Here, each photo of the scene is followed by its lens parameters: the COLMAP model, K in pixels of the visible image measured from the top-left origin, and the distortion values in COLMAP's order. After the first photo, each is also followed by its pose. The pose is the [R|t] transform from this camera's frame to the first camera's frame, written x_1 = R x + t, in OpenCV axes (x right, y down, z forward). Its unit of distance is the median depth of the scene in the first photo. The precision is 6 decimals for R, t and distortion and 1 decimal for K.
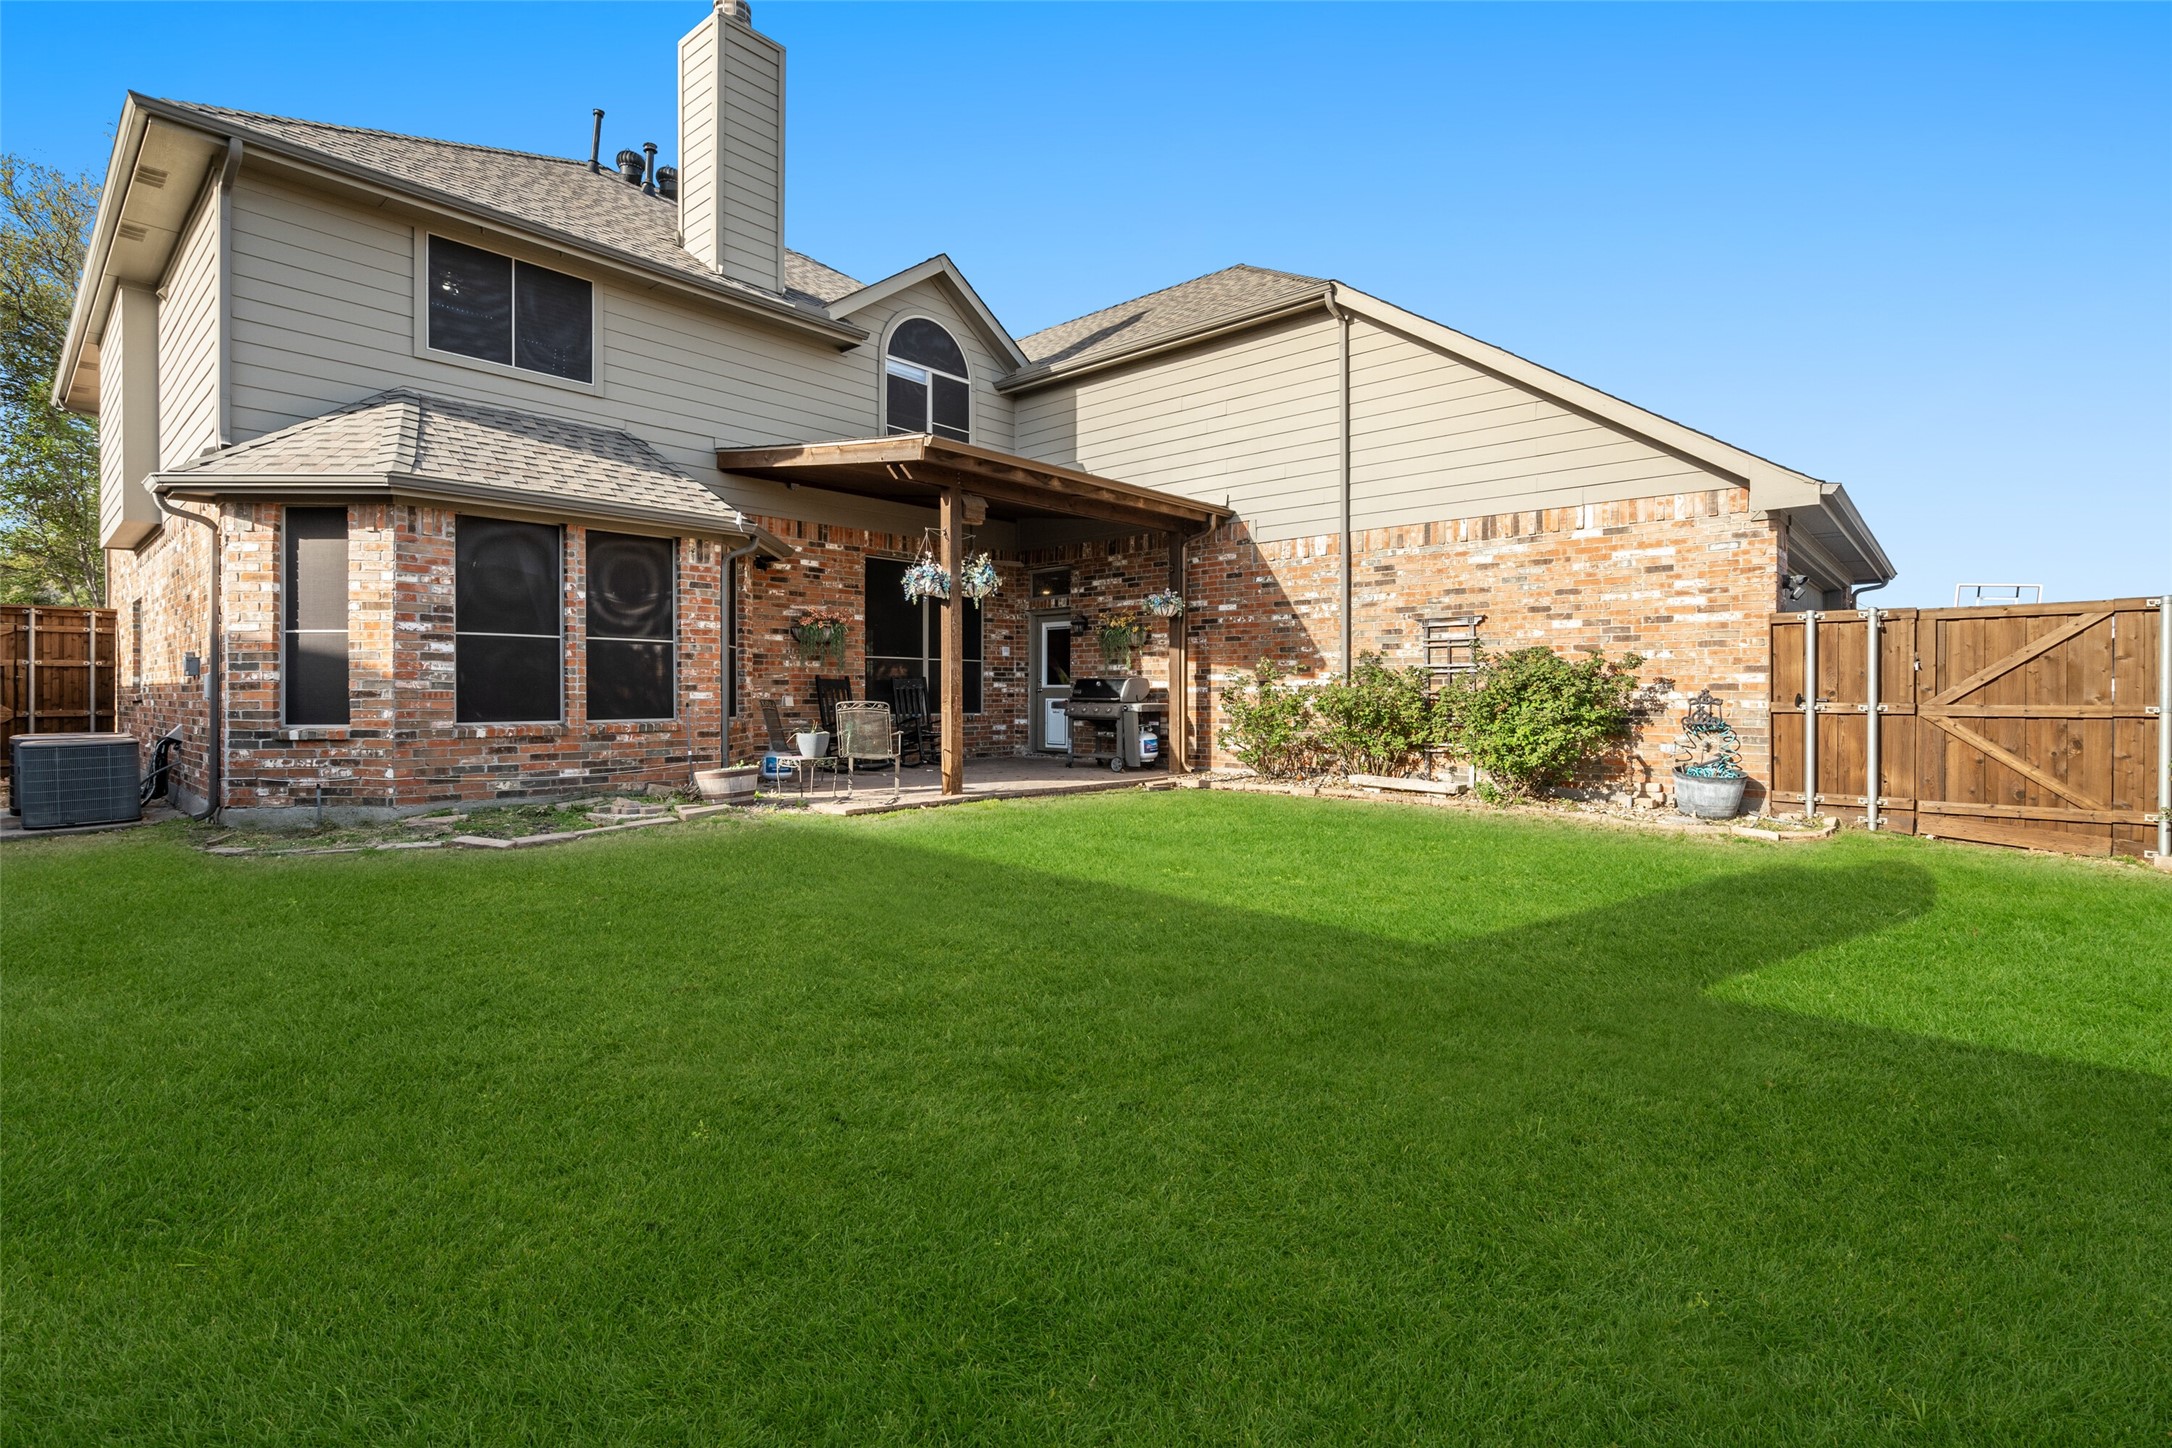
lens RADIAL K [[995.3, 0, 1080.2], [0, 995.3, 721.9], [0, 0, 1]] dist [-0.002277, 0.001765]
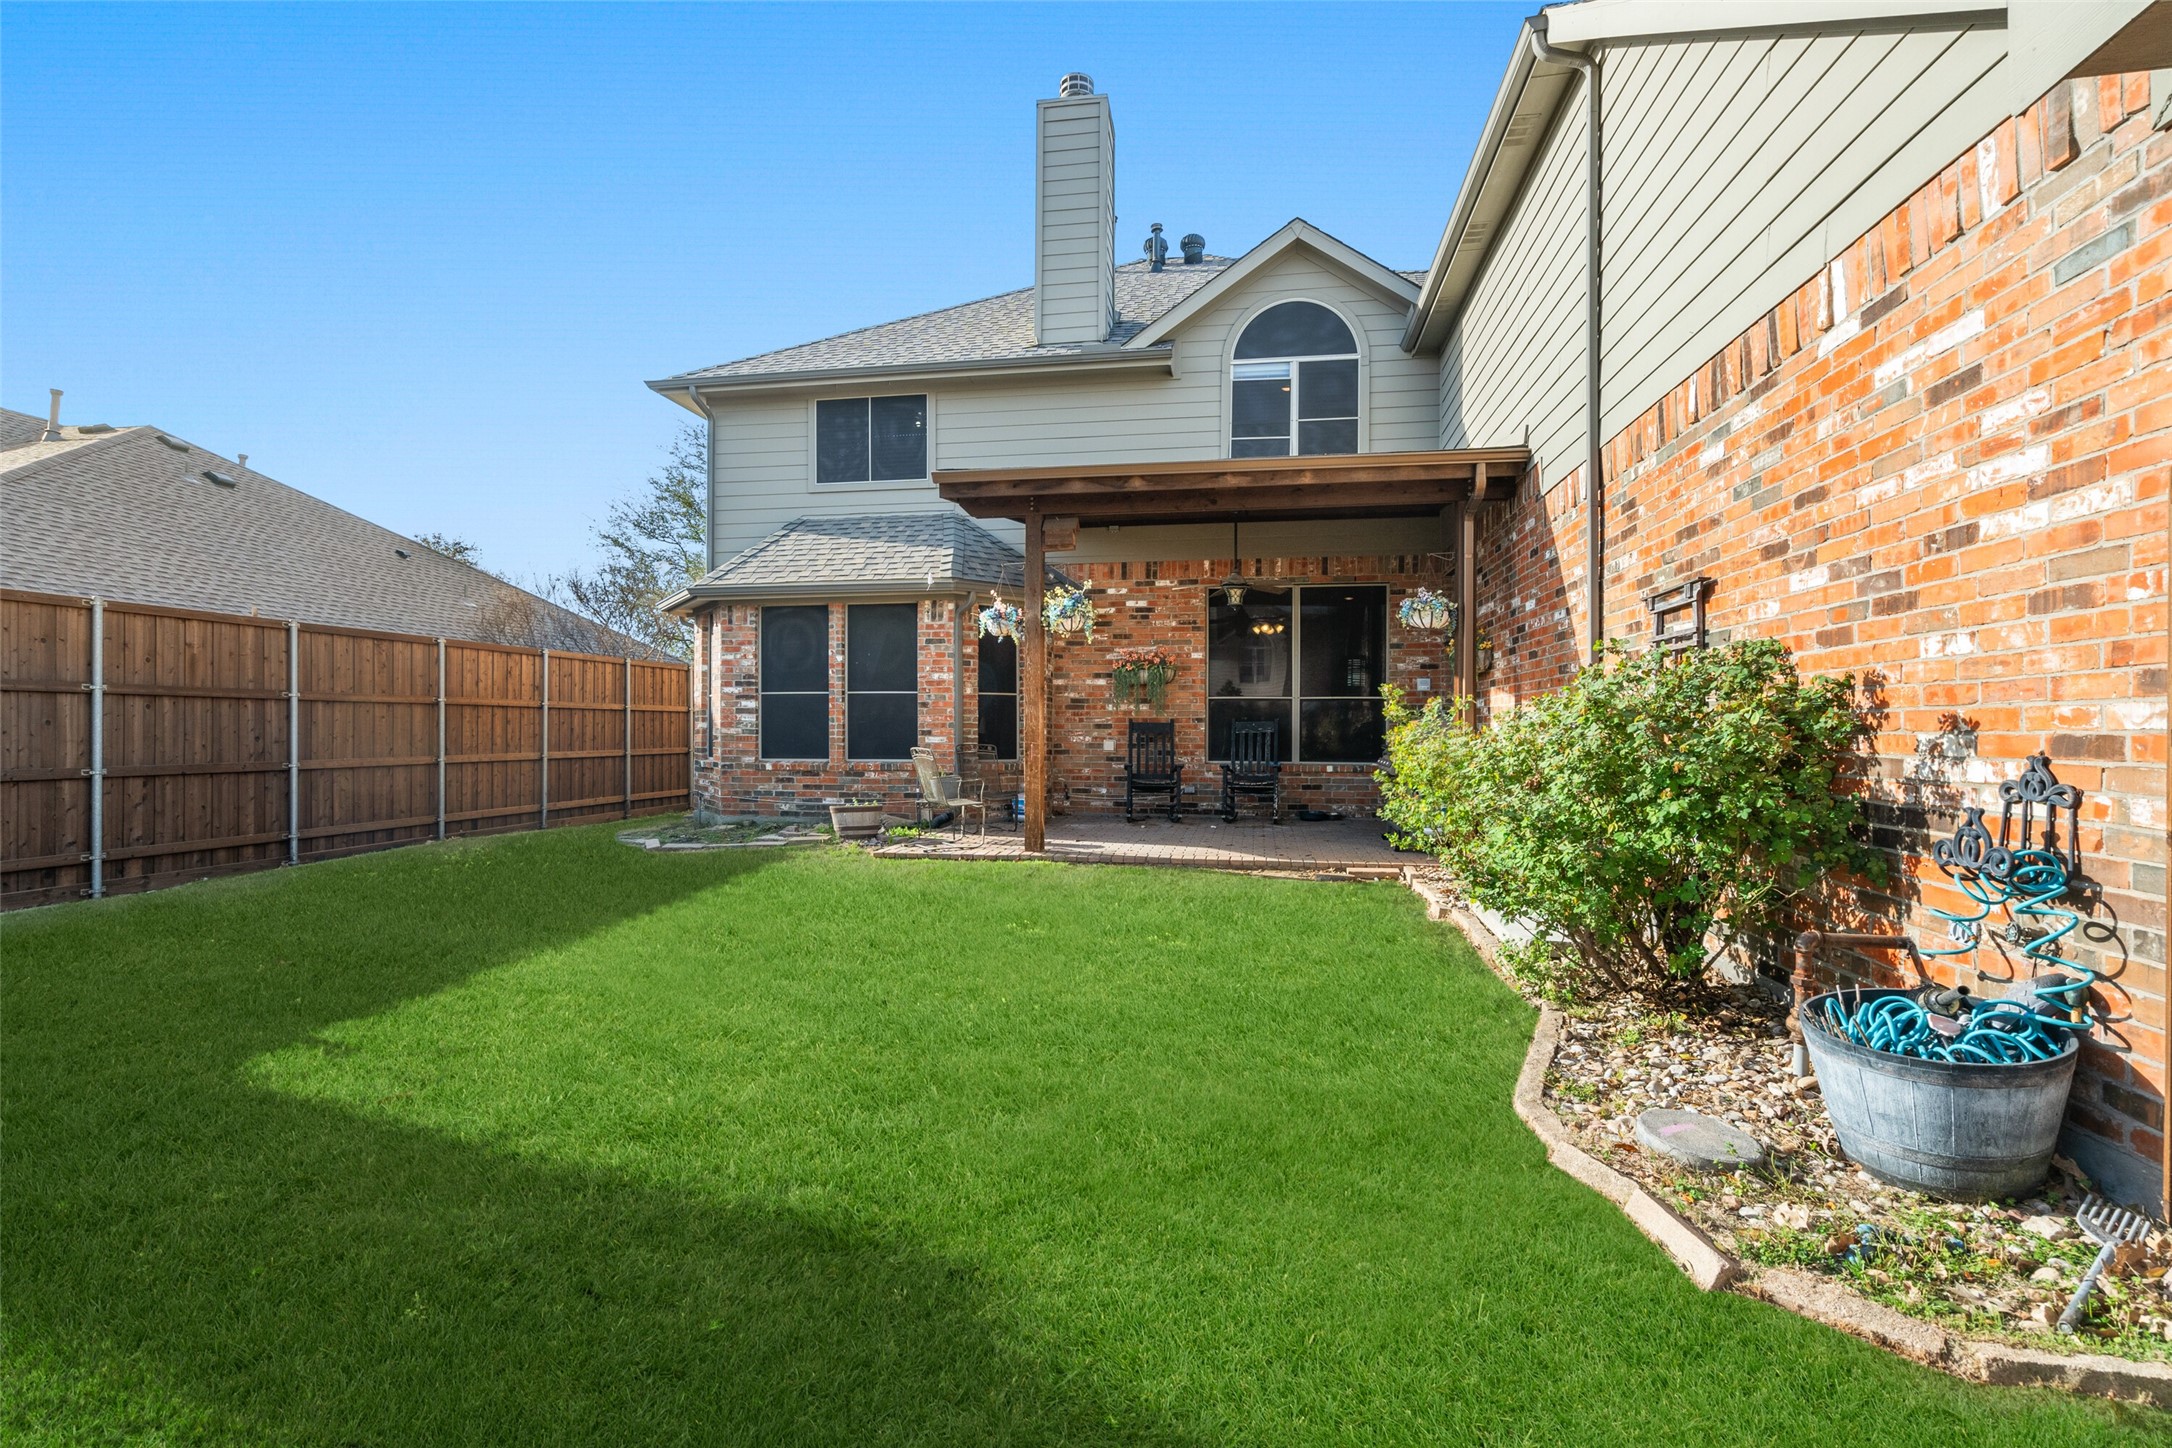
lens RADIAL K [[1003.4, 0, 1082.9], [0, 1003.4, 744.5], [0, 0, 1]] dist [-0.000260, 0.000865]
pose [[0.534216, 0.013827, -0.845235, 0.700694], [-0.026010, 0.999662, -0.000086, -0.026917], [0.844948, 0.022031, 0.534395, 0.571780]]
